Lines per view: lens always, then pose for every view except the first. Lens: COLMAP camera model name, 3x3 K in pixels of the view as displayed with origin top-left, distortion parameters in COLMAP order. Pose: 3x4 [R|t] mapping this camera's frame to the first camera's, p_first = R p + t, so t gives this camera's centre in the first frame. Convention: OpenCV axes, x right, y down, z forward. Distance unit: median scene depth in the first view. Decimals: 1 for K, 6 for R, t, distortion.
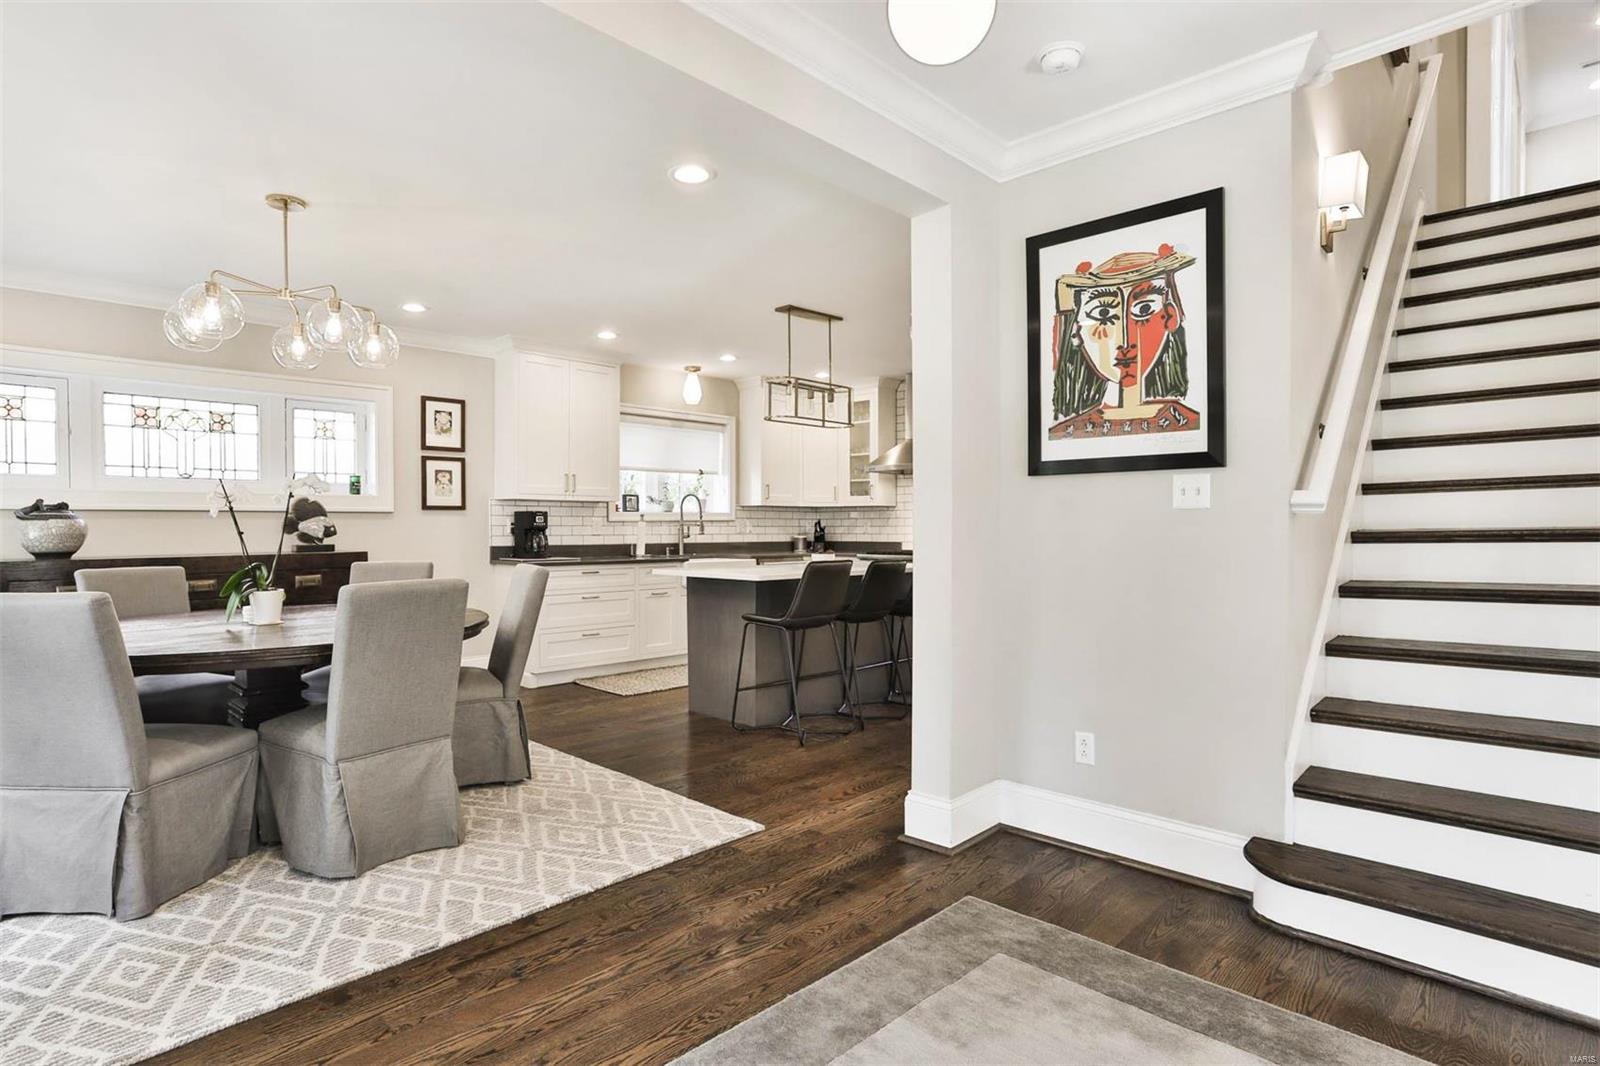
lens RADIAL K [[841.8, 0, 794.7], [0, 841.8, 541.3], [0, 0, 1]] dist [-0.047581, 0.038218]
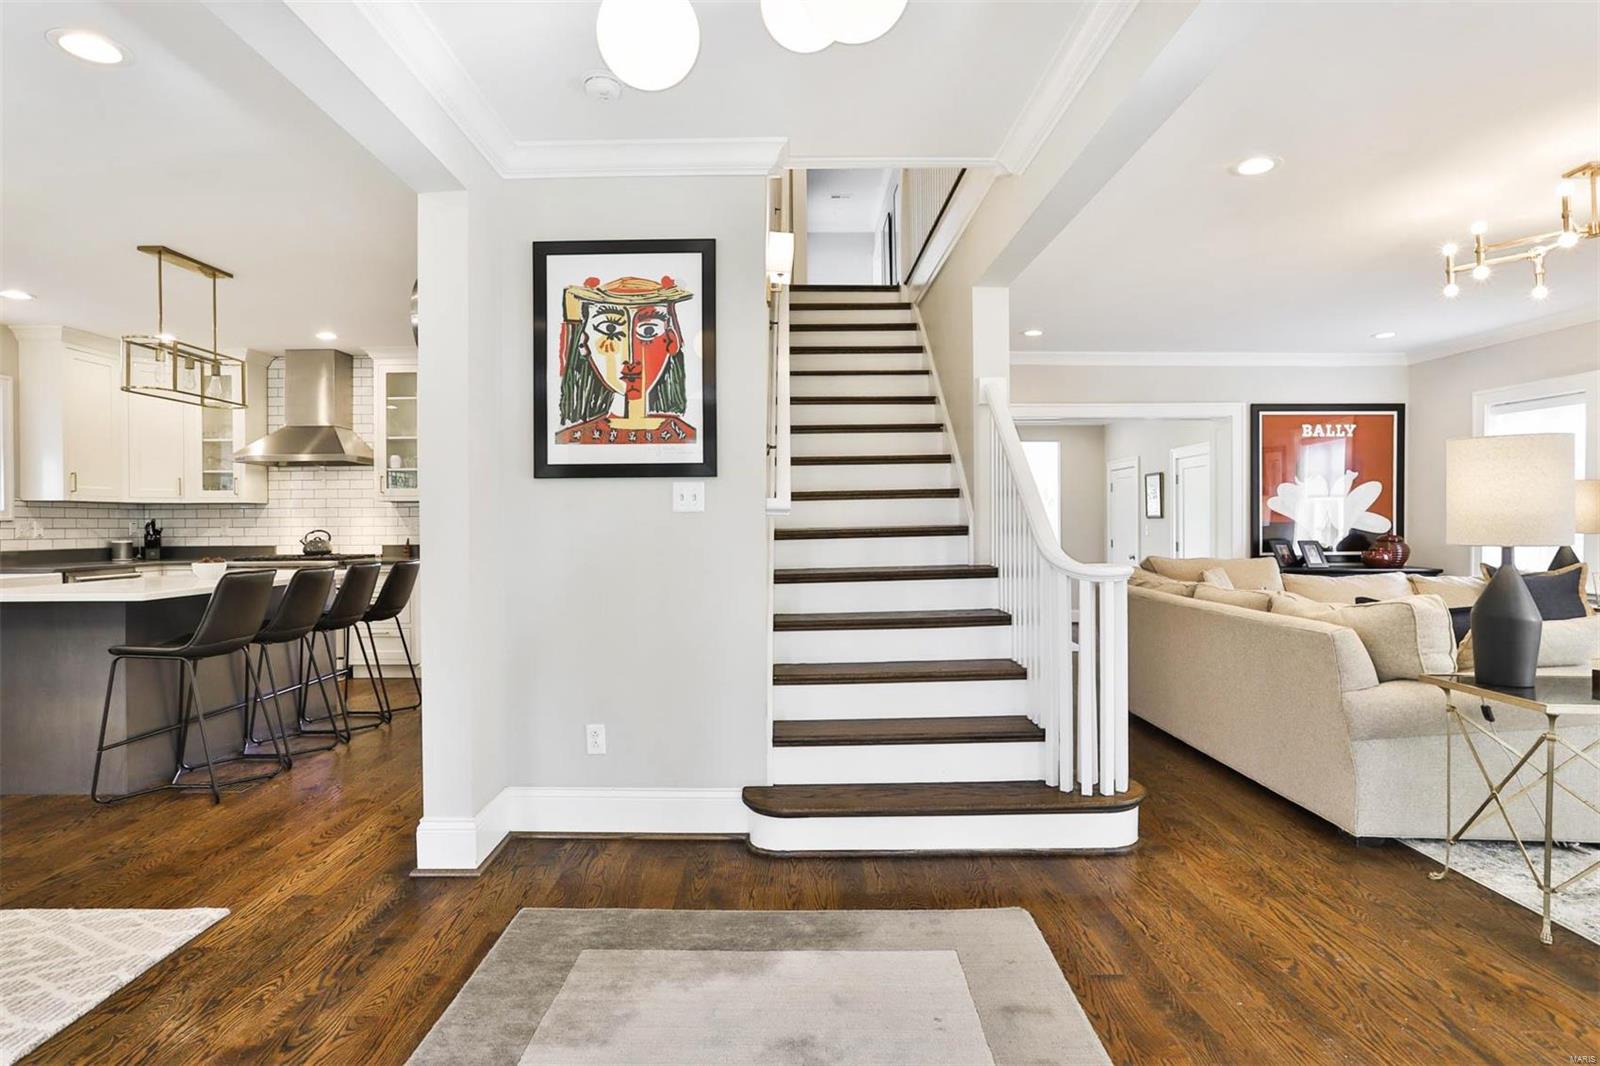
lens RADIAL K [[847.1, 0, 800.0], [0, 847.1, 533.0], [0, 0, 1]] dist [-0.058371, 0.039542]
pose [[0.718001, -0.011828, 0.695942, -0.174944], [0.016681, 0.999861, -0.000217, -0.006296], [-0.695843, 0.011764, 0.718098, 0.051079]]
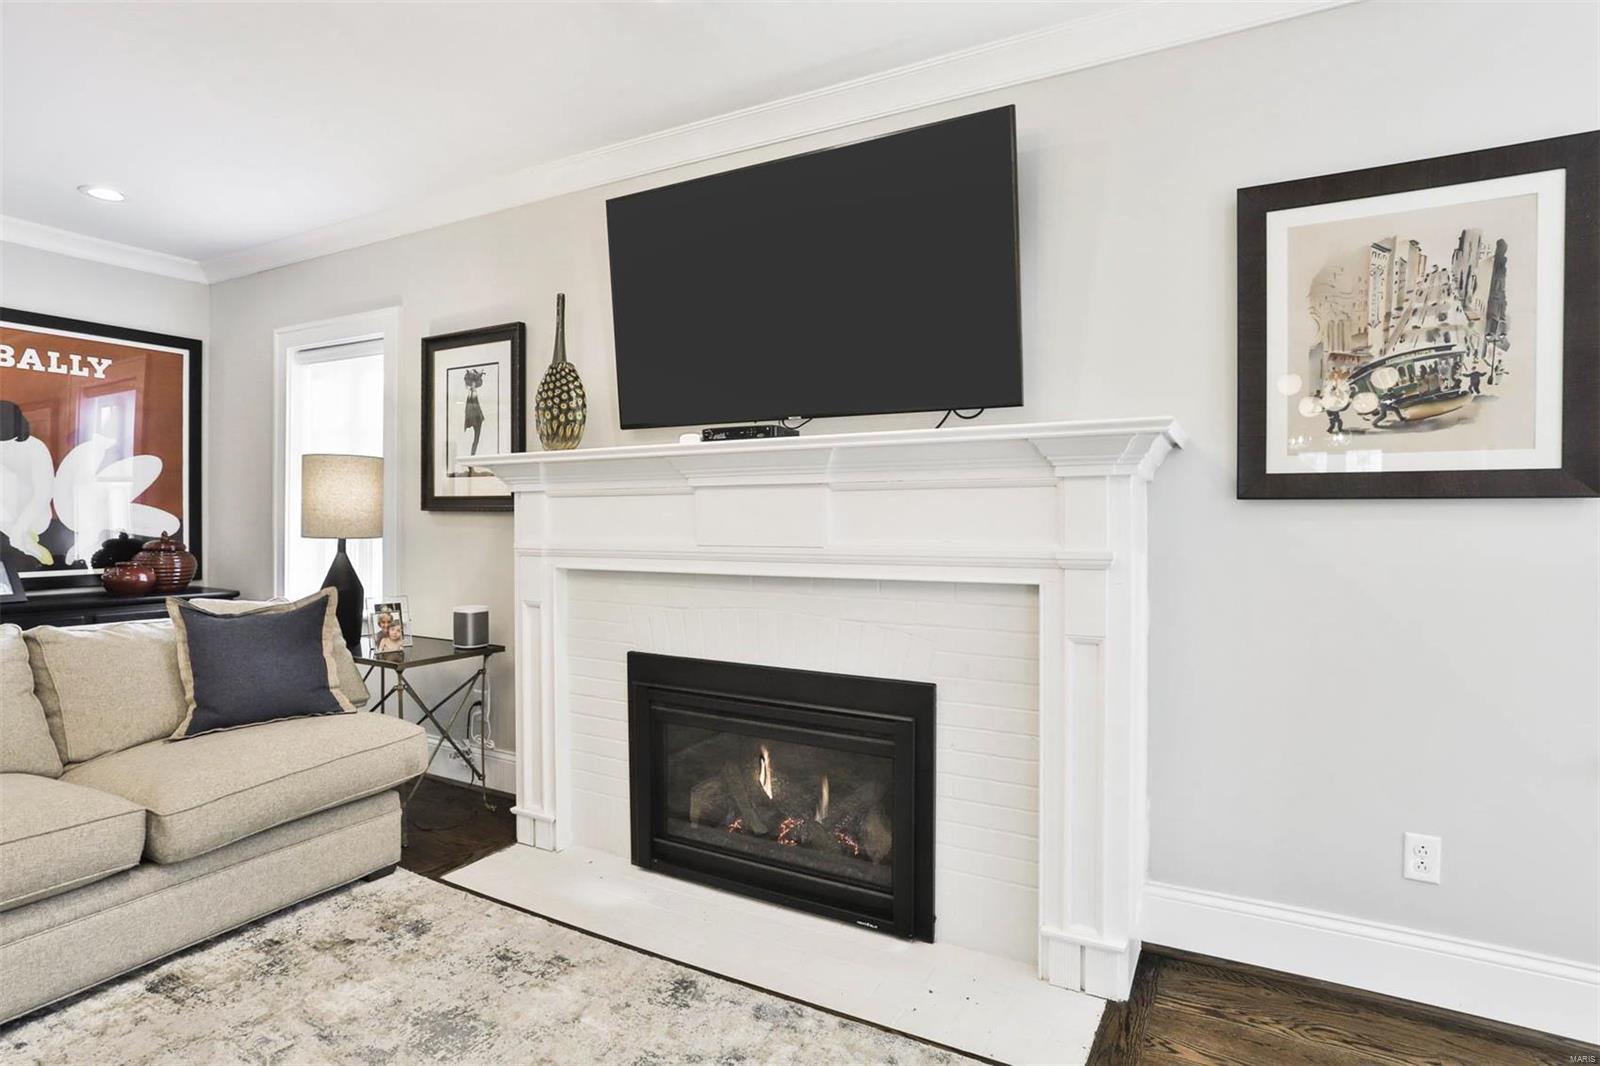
lens RADIAL K [[824.3, 0, 791.6], [0, 824.3, 523.8], [0, 0, 1]] dist [-0.064547, 0.035393]
pose [[-0.271919, -0.006291, 0.962300, 0.890629], [0.017084, 0.999789, 0.011364, -0.000785], [-0.962169, 0.019530, -0.271754, -0.097683]]
